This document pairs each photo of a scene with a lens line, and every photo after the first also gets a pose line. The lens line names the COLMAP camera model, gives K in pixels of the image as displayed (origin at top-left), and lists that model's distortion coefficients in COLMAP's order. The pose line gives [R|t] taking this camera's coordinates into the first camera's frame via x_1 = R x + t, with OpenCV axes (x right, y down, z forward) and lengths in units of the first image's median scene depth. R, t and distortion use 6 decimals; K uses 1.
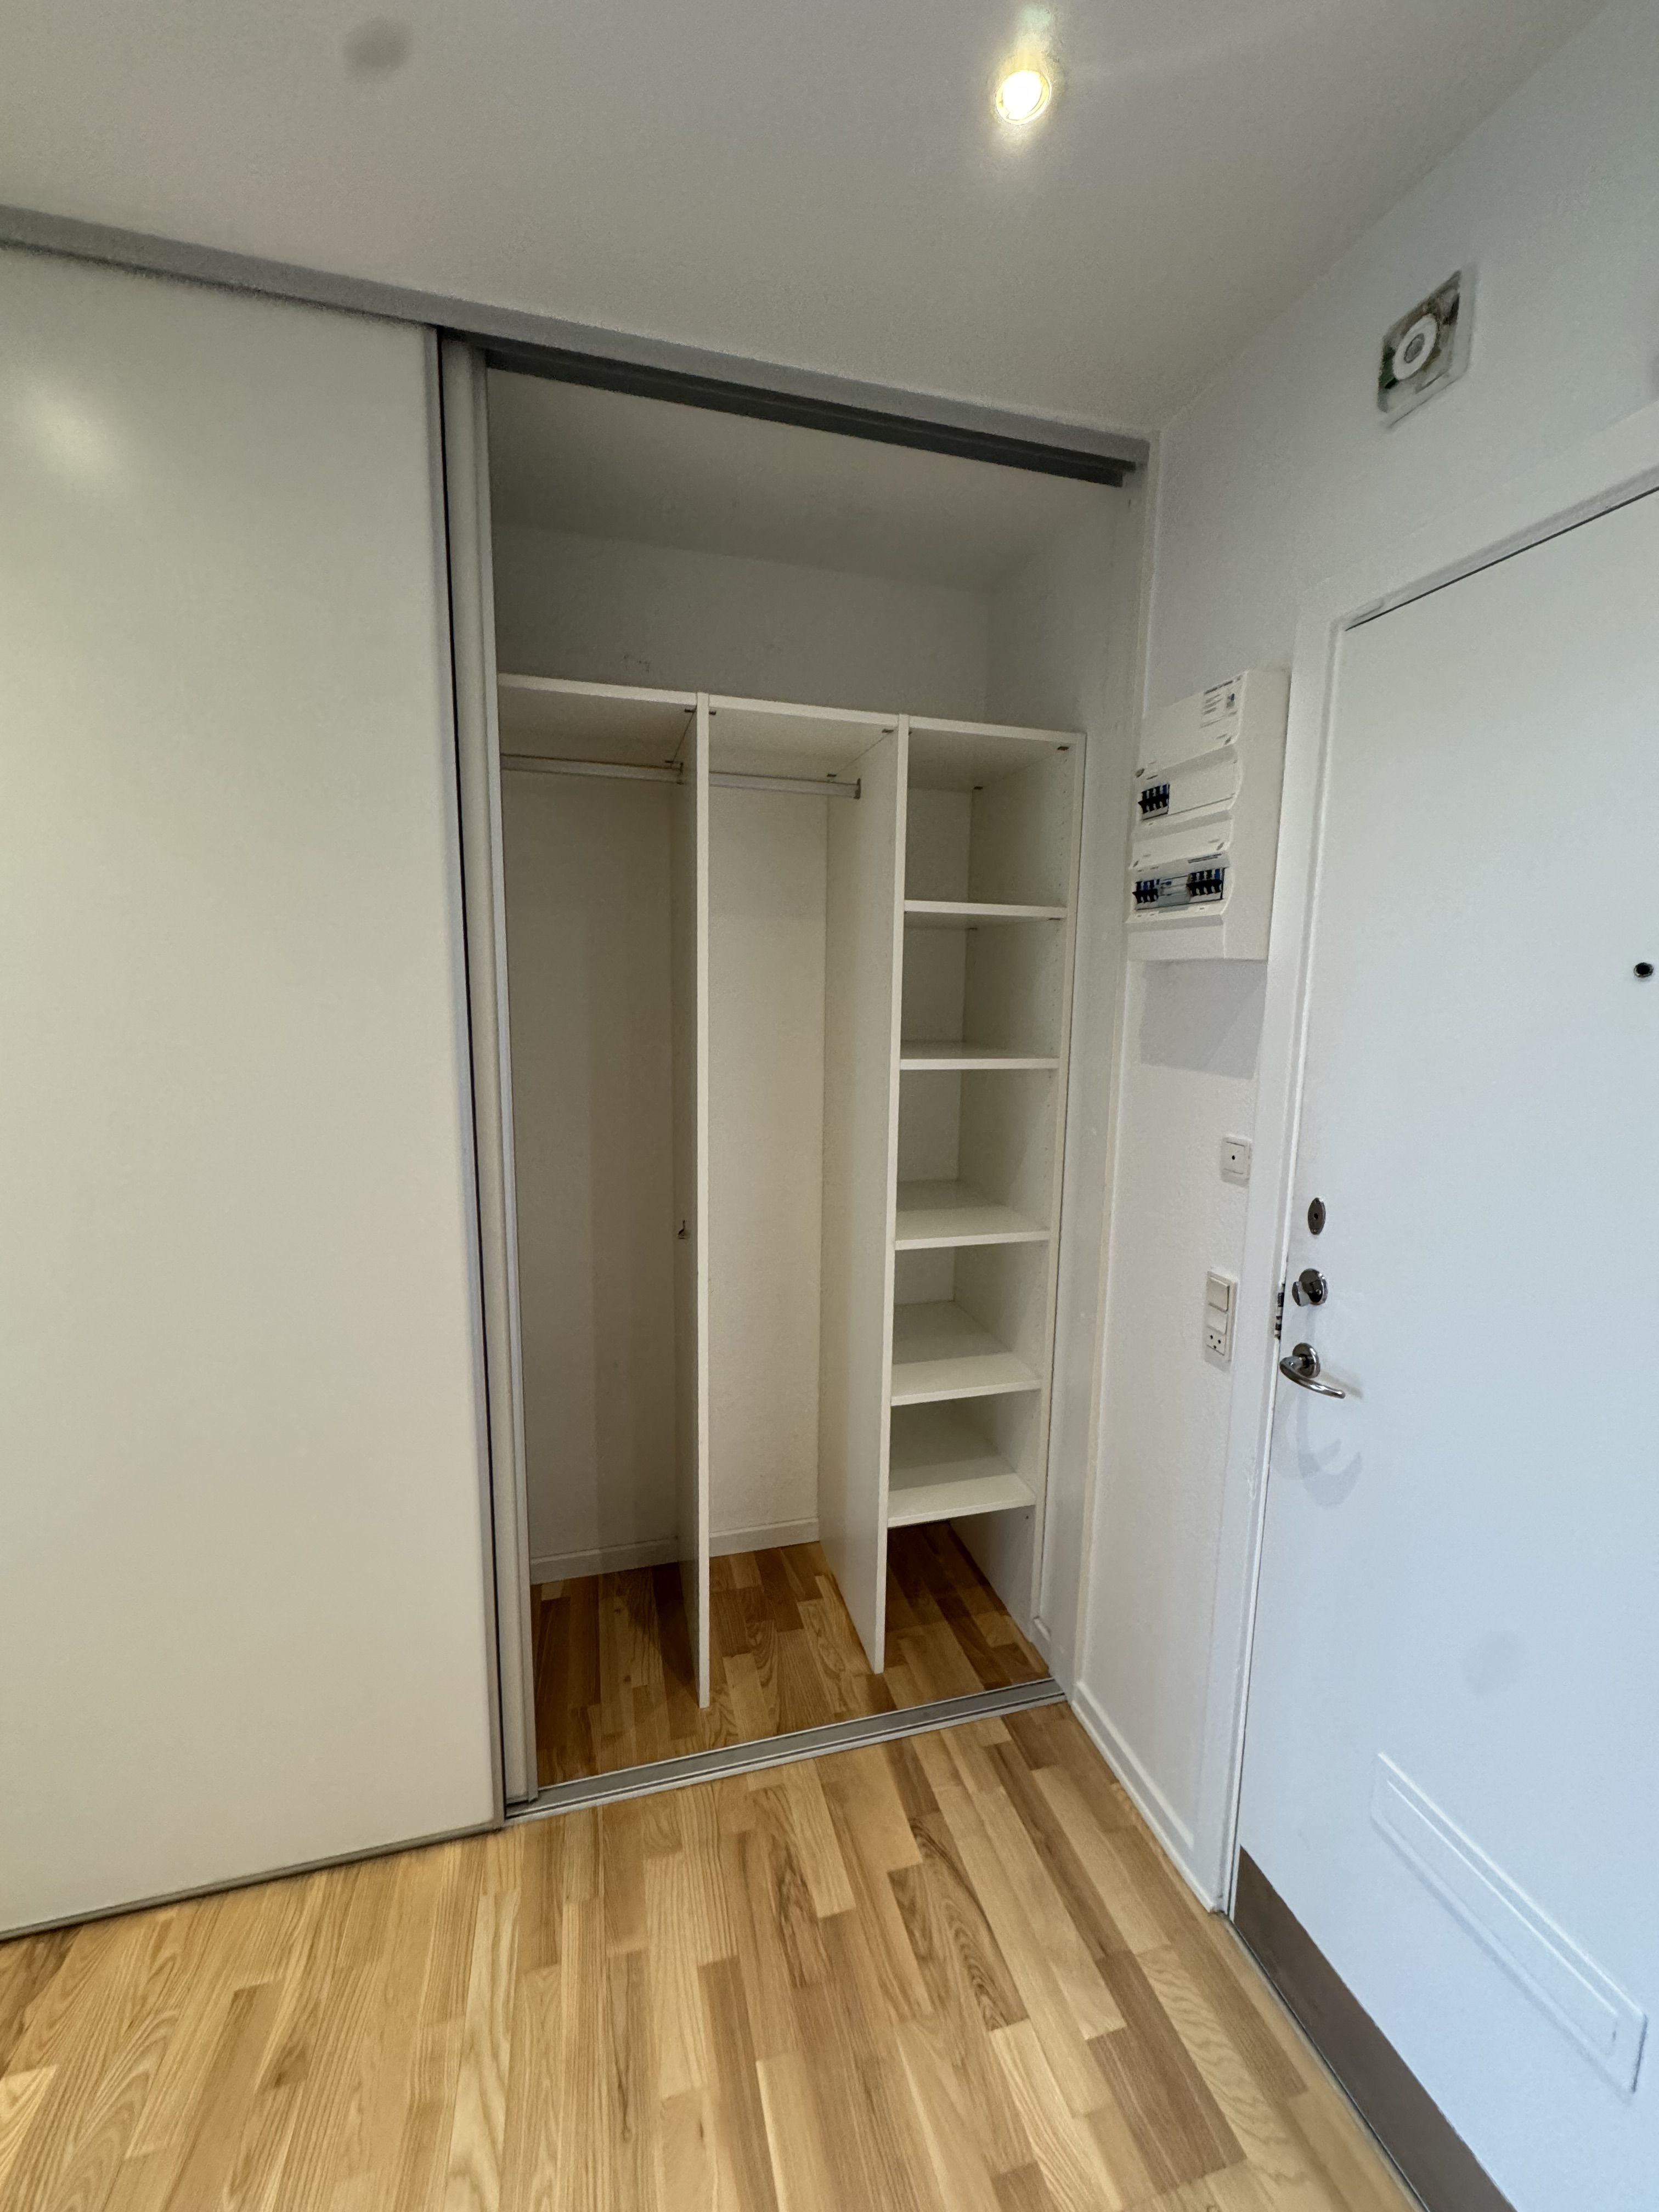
lens RADIAL K [[878.7, 0, 829.5], [0, 878.7, 1106.0], [0, 0, 1]] dist [0.000278, -0.000186]
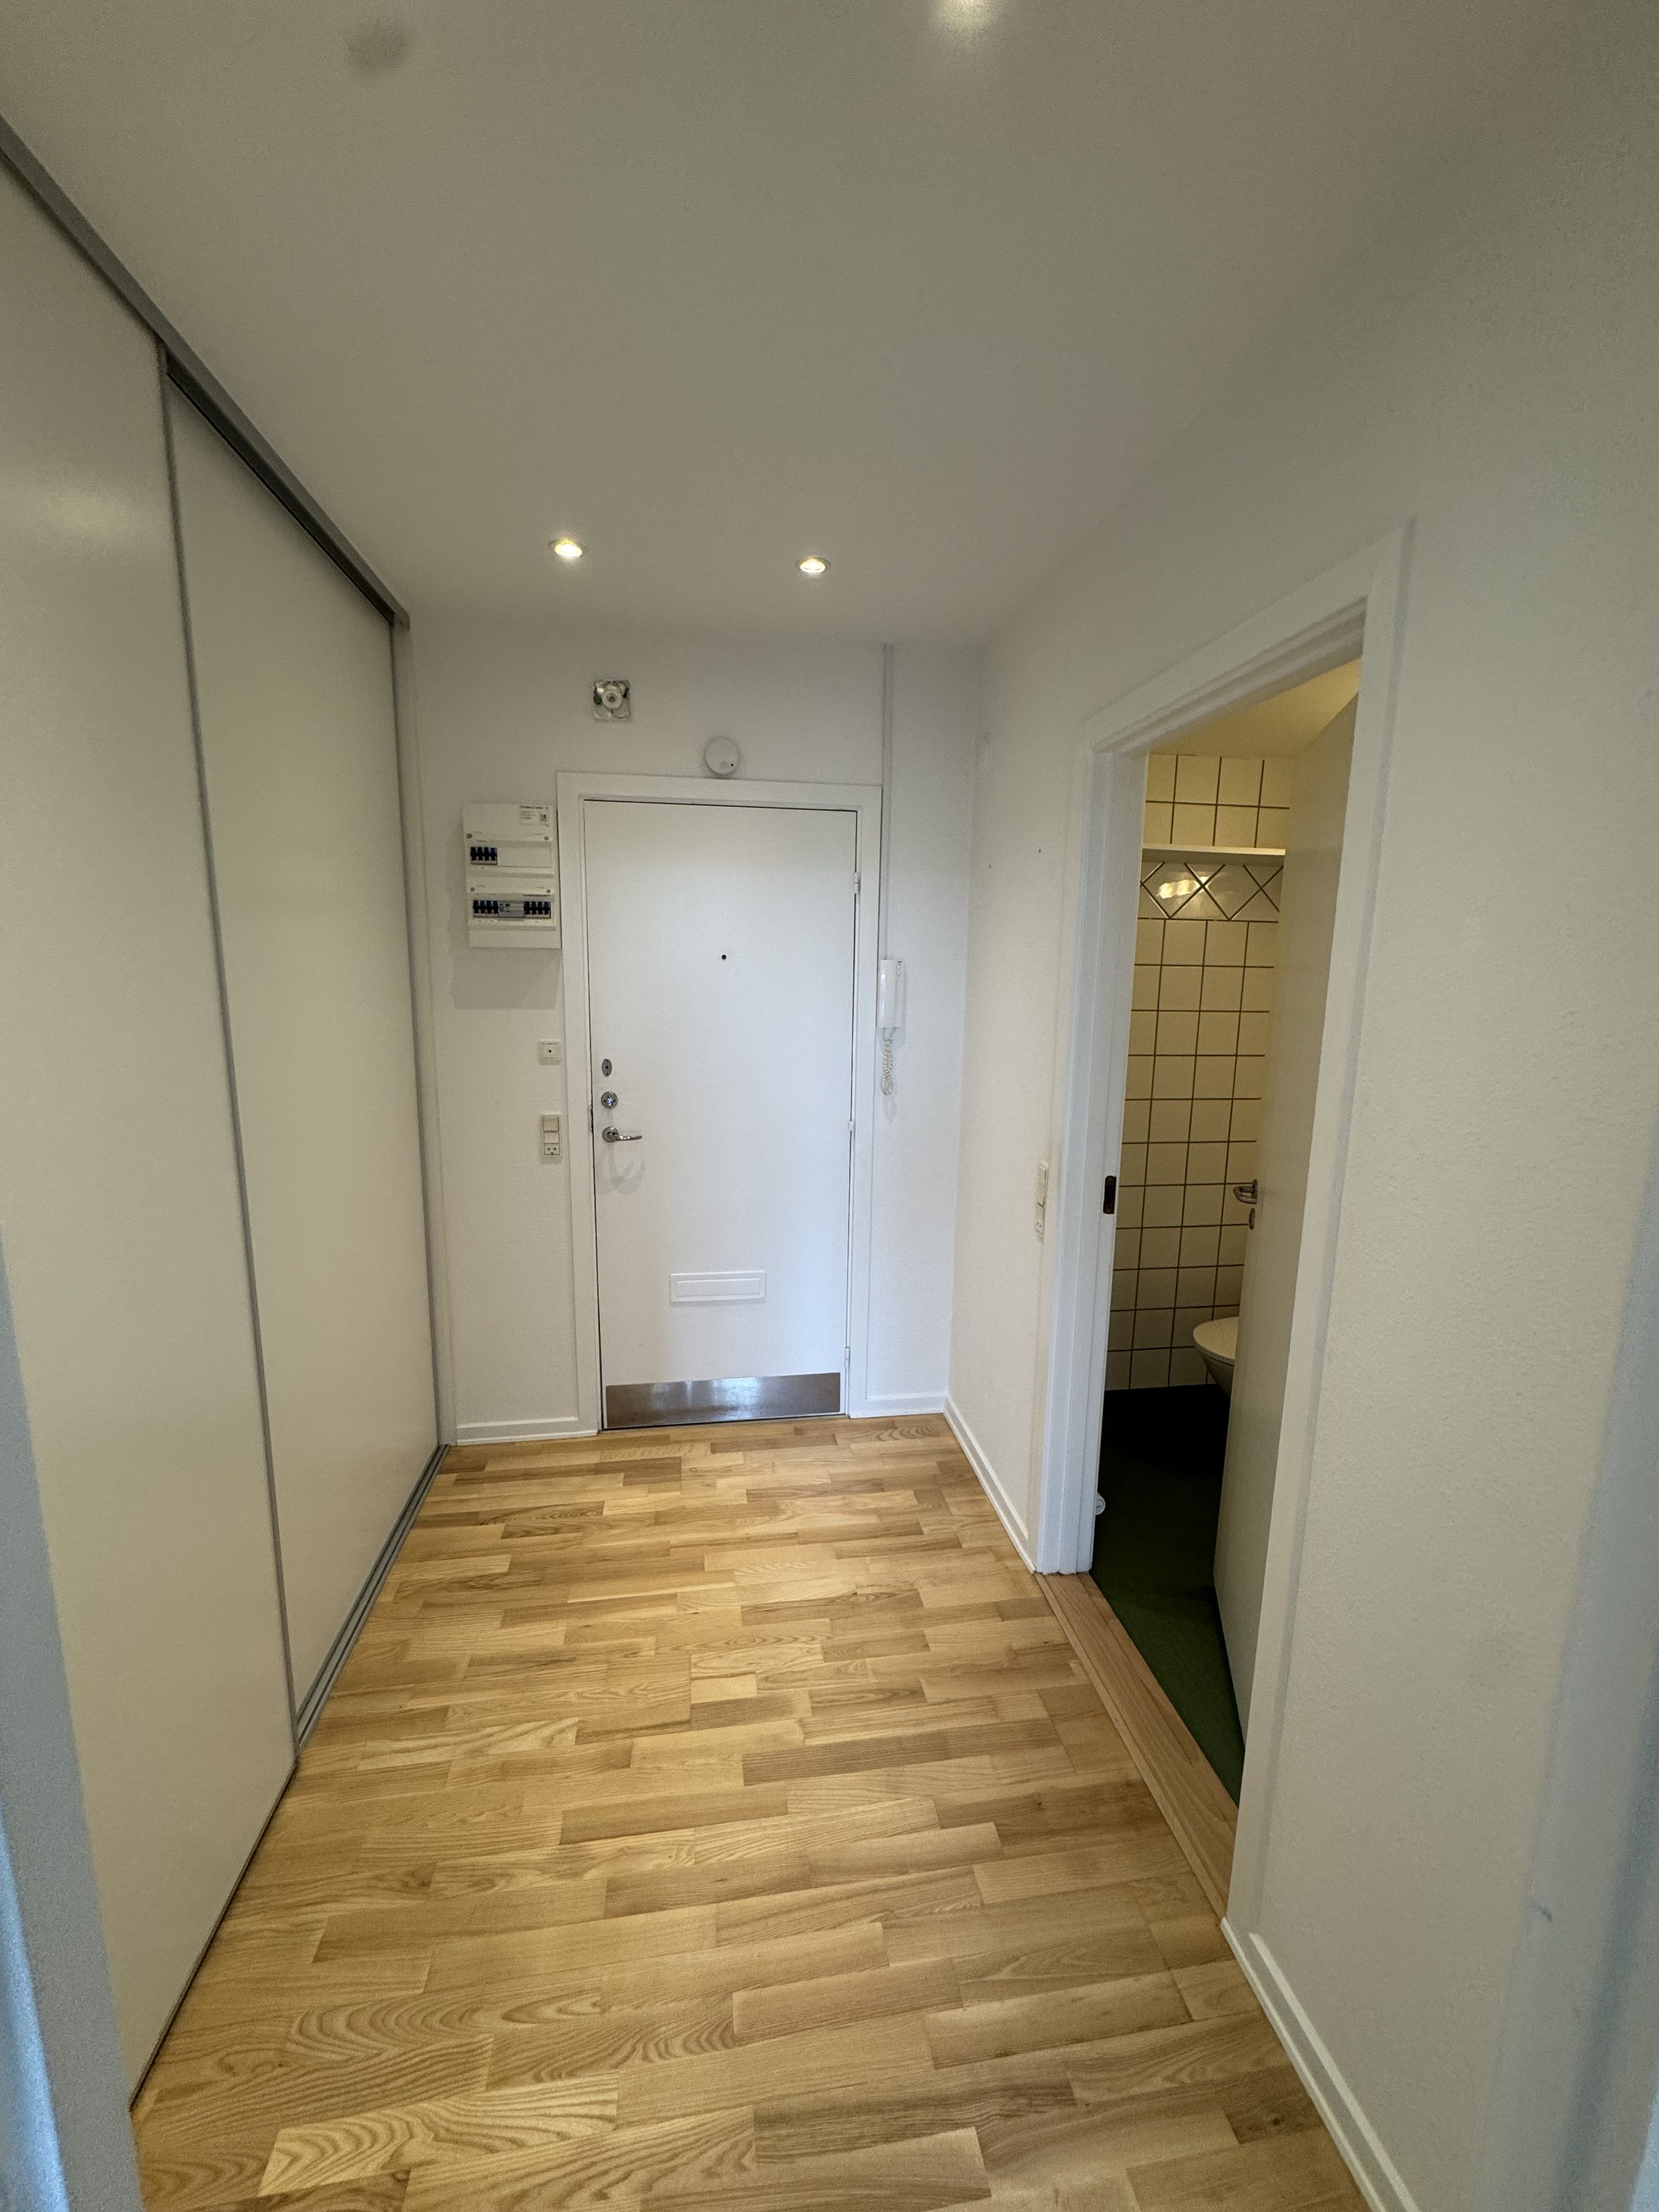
lens RADIAL K [[878.7, 0, 829.5], [0, 878.7, 1106.0], [0, 0, 1]] dist [0.000278, -0.000186]
pose [[0.112199, -0.179268, 0.977381, -1.366956], [0.128621, 0.977938, 0.164605, -0.061450], [-0.985326, 0.107243, 0.132782, 0.152392]]
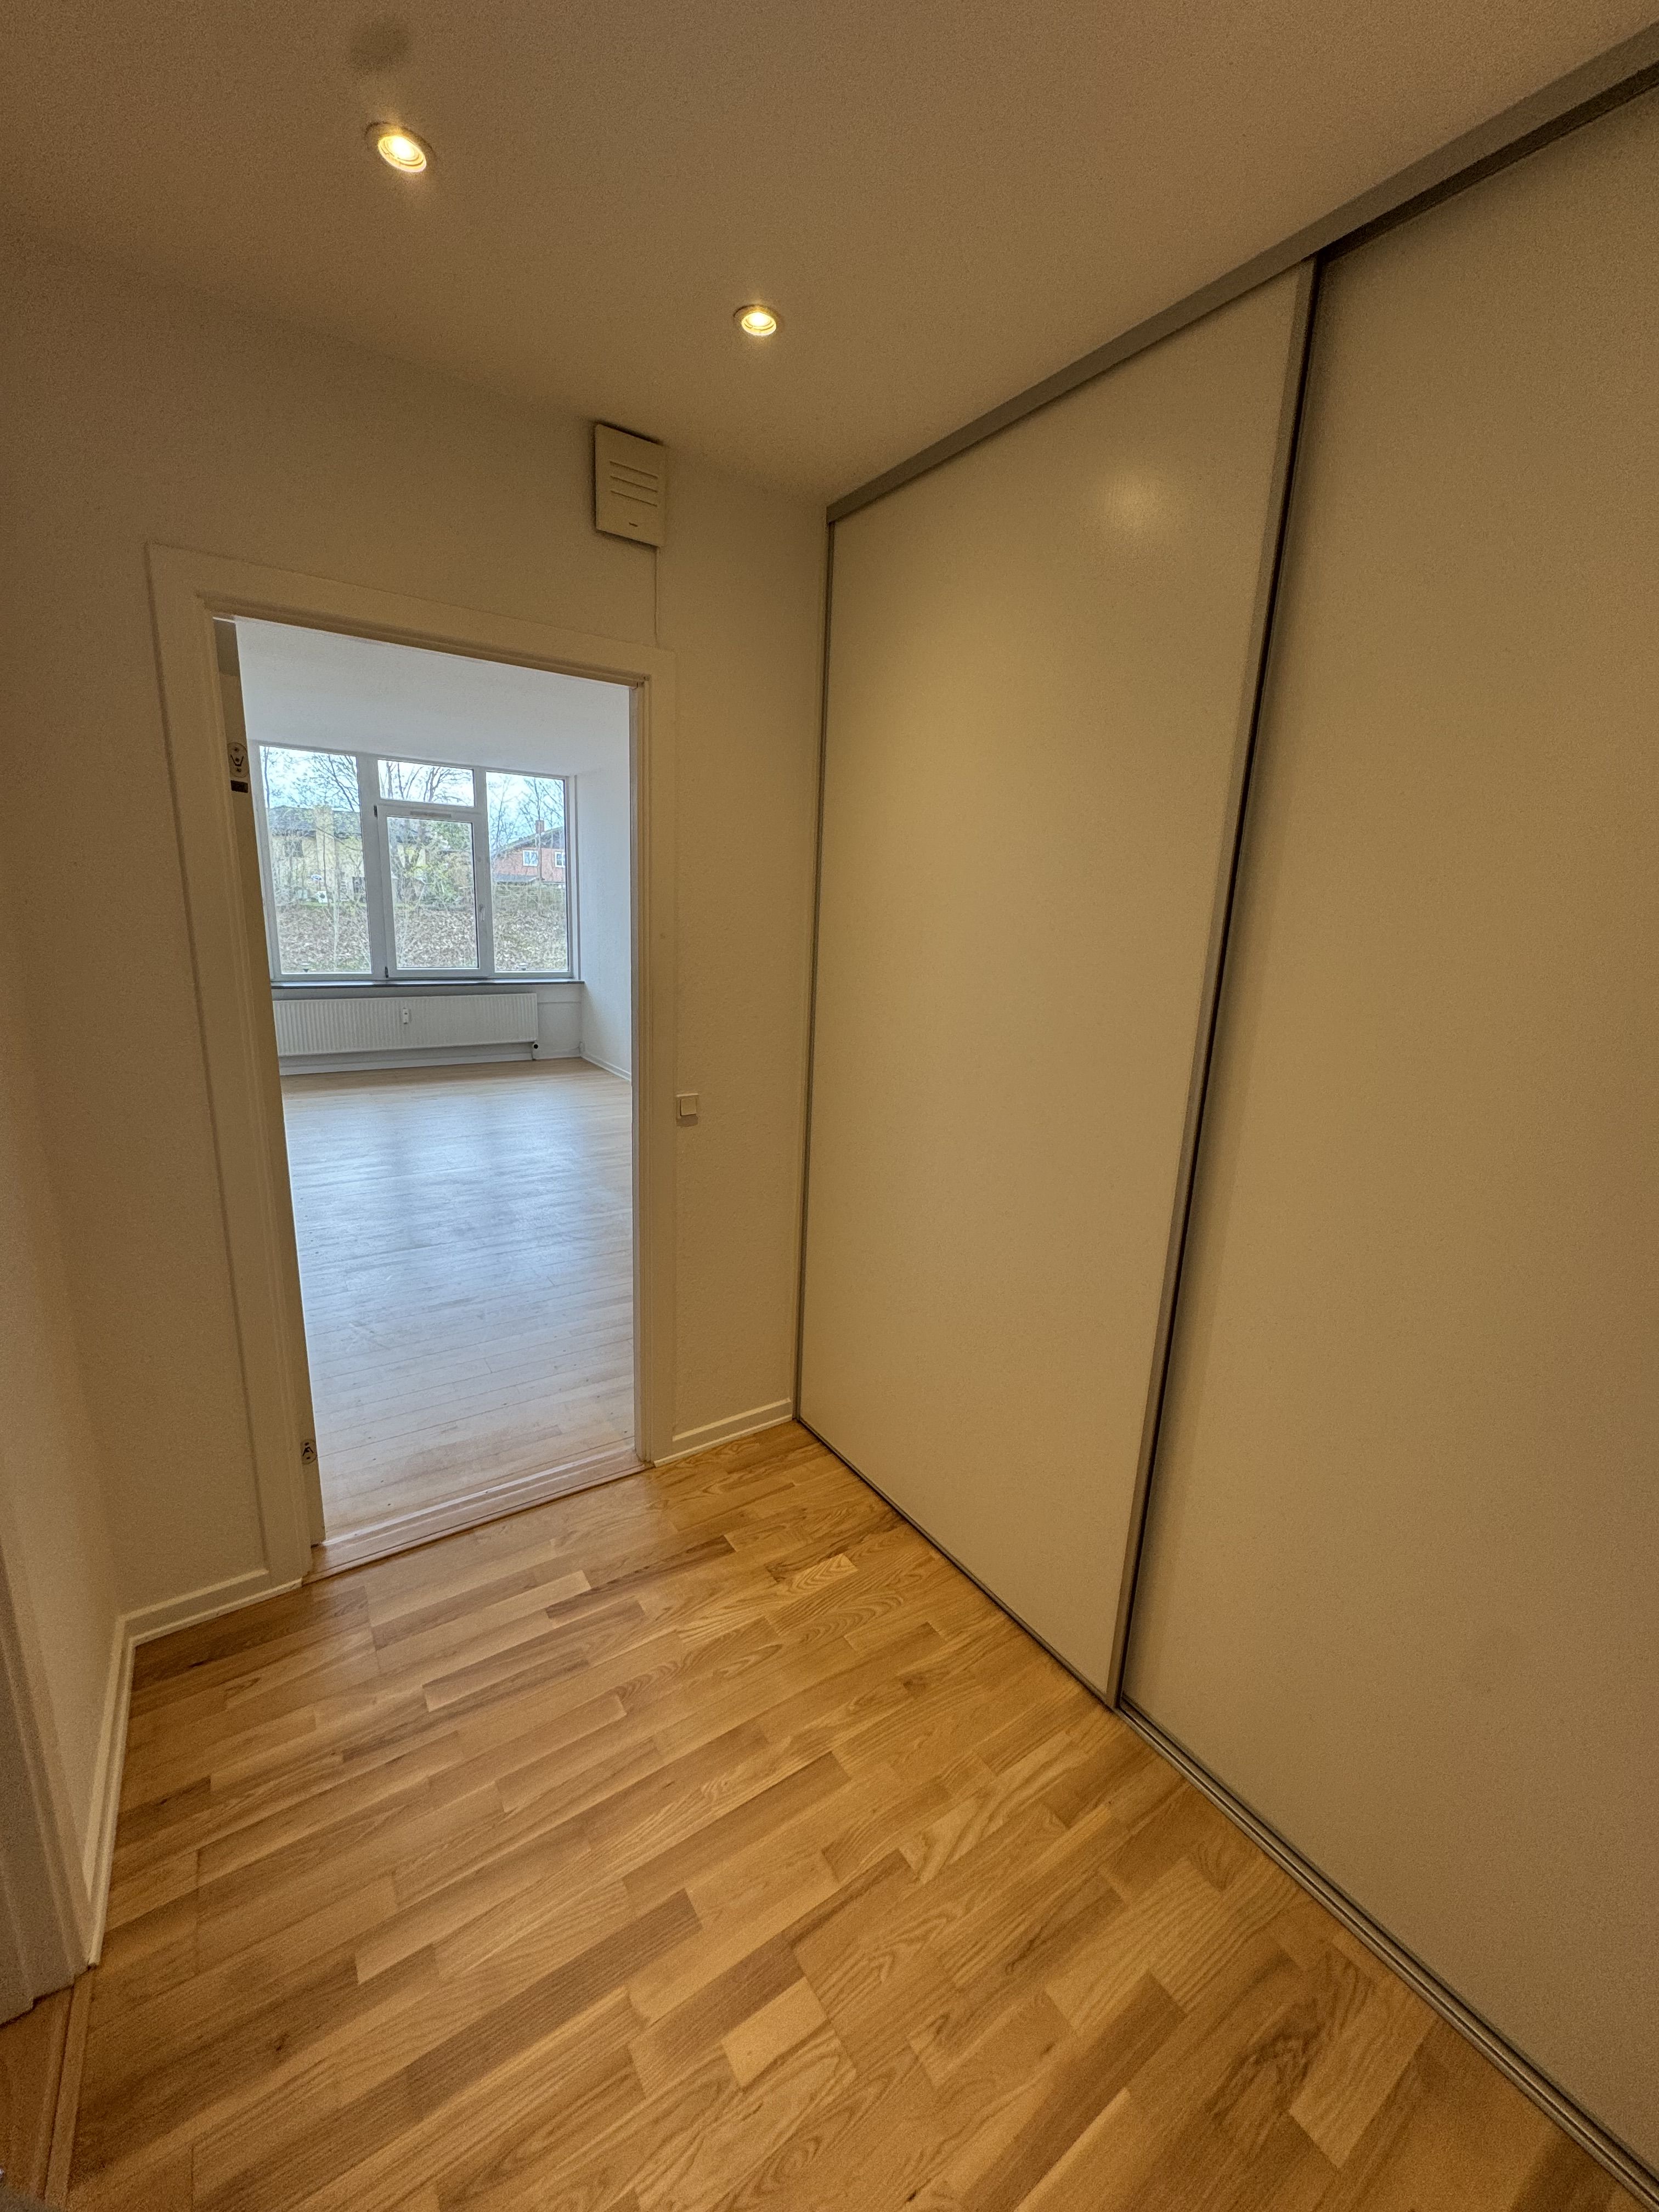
lens RADIAL K [[878.7, 0, 829.5], [0, 878.7, 1106.0], [0, 0, 1]] dist [0.000278, -0.000186]
pose [[0.324659, 0.214928, -0.921088, 0.413223], [-0.174572, 0.970725, 0.164978, -0.037336], [0.929581, 0.107234, 0.352675, 0.229895]]
